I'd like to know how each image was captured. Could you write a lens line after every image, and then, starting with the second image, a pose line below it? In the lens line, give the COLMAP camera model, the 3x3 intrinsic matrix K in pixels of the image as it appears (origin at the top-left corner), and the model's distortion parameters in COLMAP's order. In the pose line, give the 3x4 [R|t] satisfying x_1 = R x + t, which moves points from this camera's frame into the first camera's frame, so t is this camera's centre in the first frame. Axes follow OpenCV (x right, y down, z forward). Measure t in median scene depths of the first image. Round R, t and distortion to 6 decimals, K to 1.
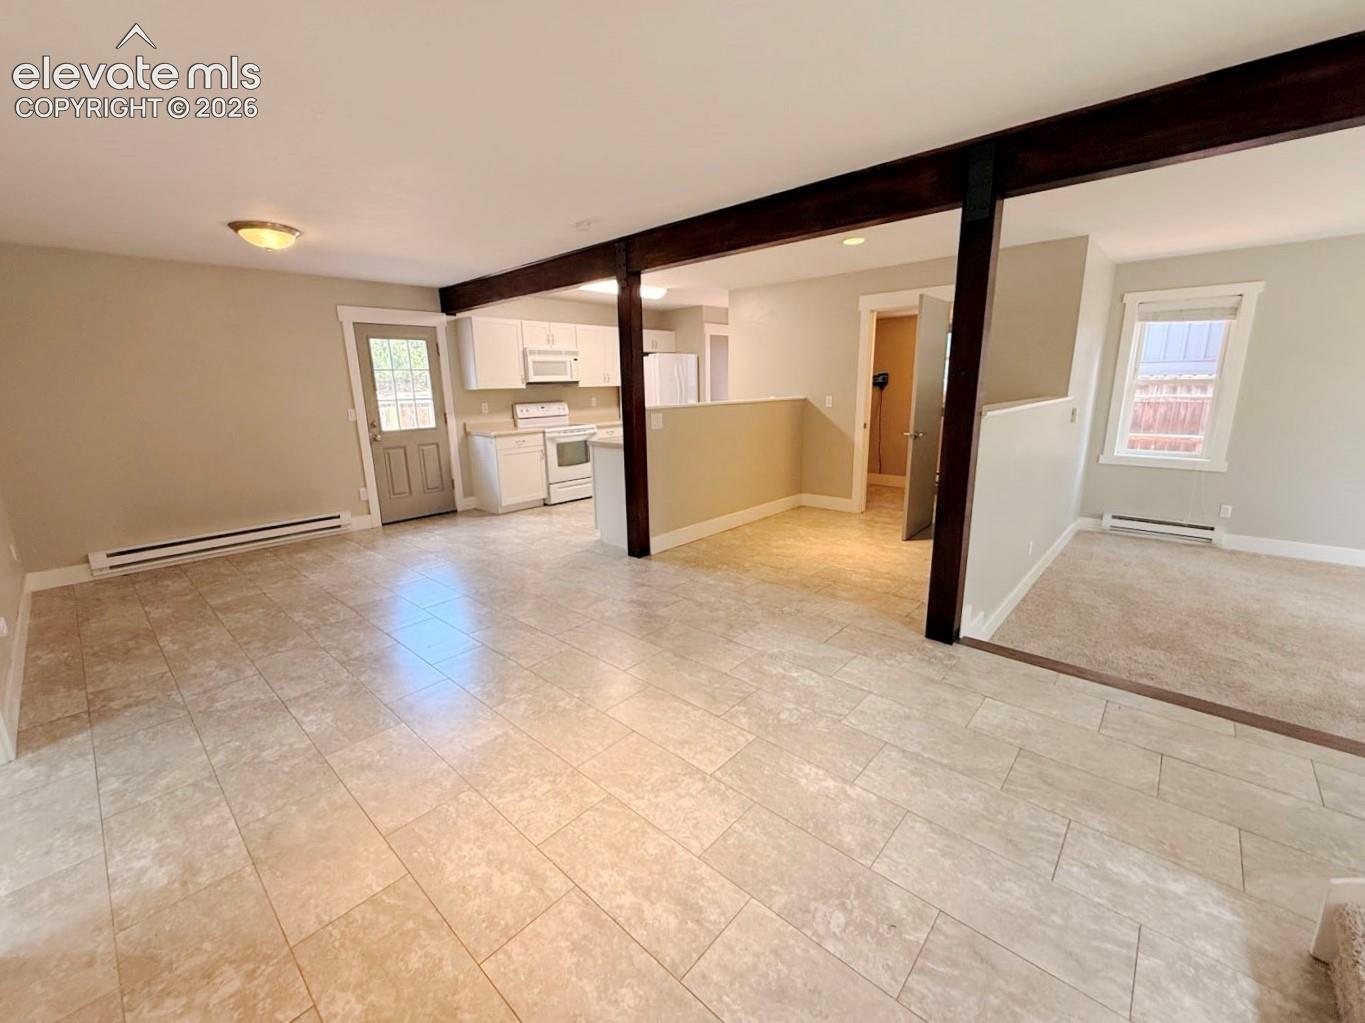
lens RADIAL K [[548.7, 0, 686.9], [0, 548.7, 518.4], [0, 0, 1]] dist [0.000246, -0.000422]
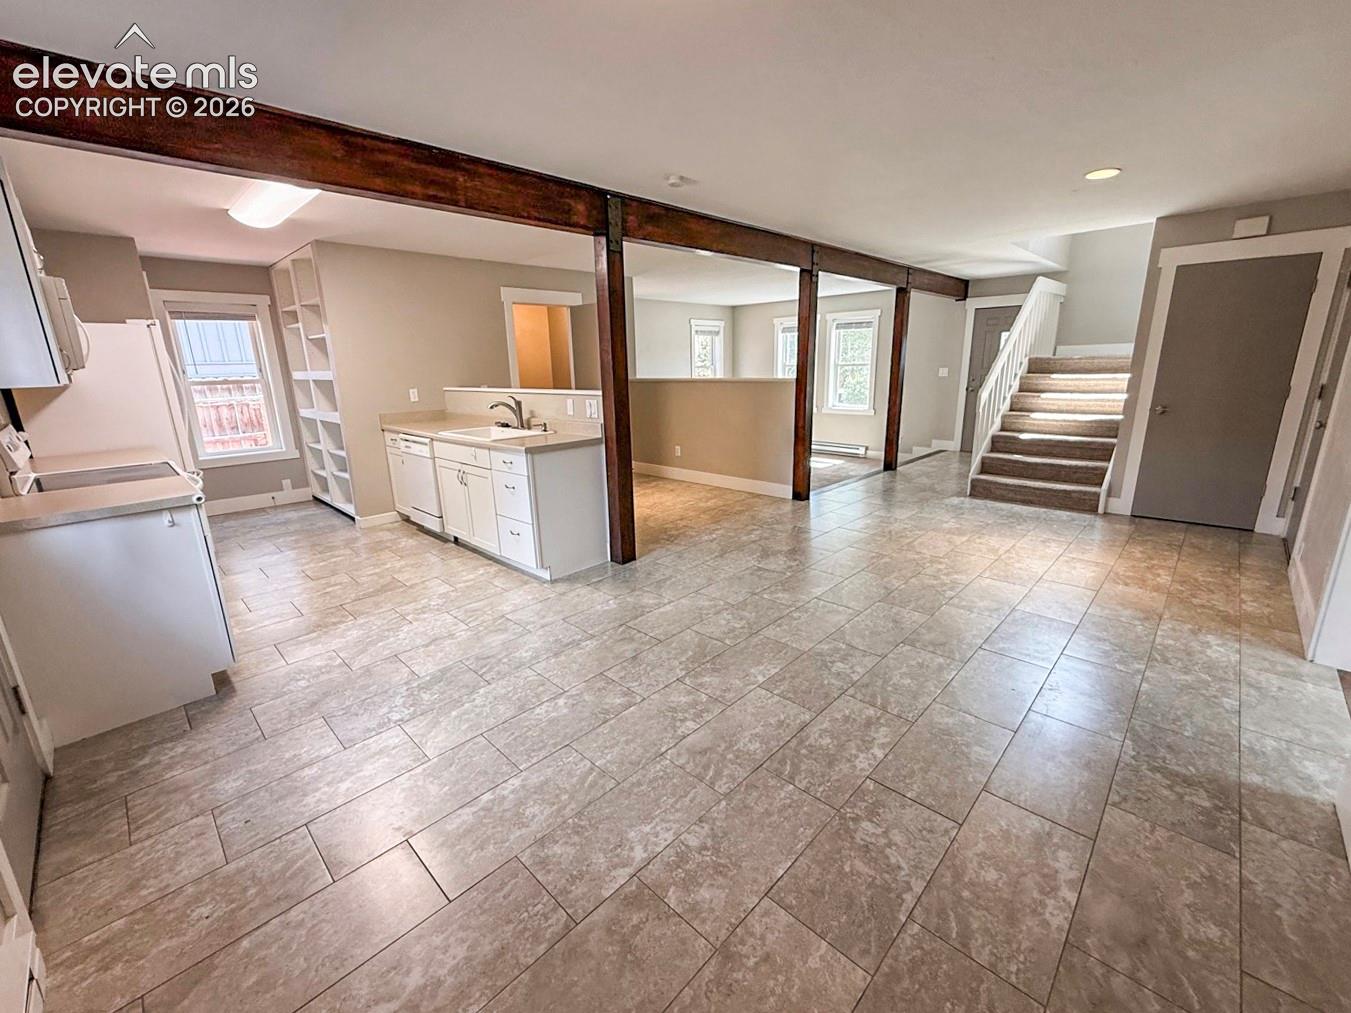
lens RADIAL K [[543.1, 0, 664.9], [0, 543.1, 510.4], [0, 0, 1]] dist [0.000246, -0.000422]
pose [[0.070110, -0.243831, 0.967280, -0.841880], [0.264868, 0.939410, 0.217607, -0.168383], [-0.961732, 0.240945, 0.130445, 0.746549]]
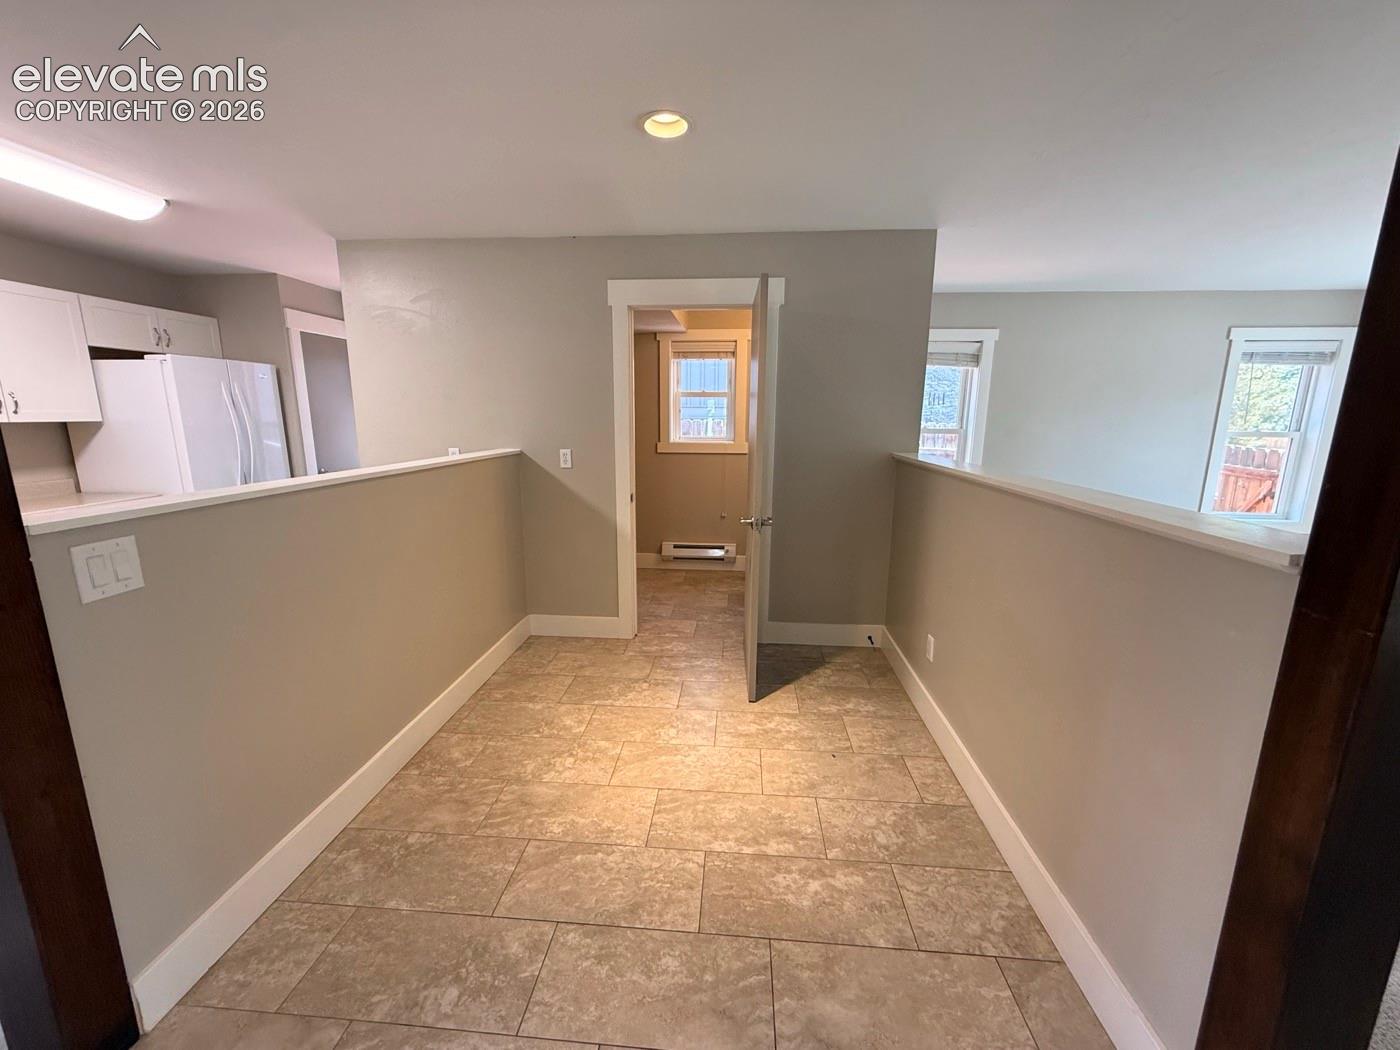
lens RADIAL K [[562.8, 0, 693.3], [0, 562.8, 528.0], [0, 0, 1]] dist [0.000246, -0.000422]
pose [[0.802742, -0.091692, 0.589235, 0.012993], [0.119905, 0.992746, -0.008869, -0.142771], [-0.584147, 0.077772, 0.807913, 0.541843]]
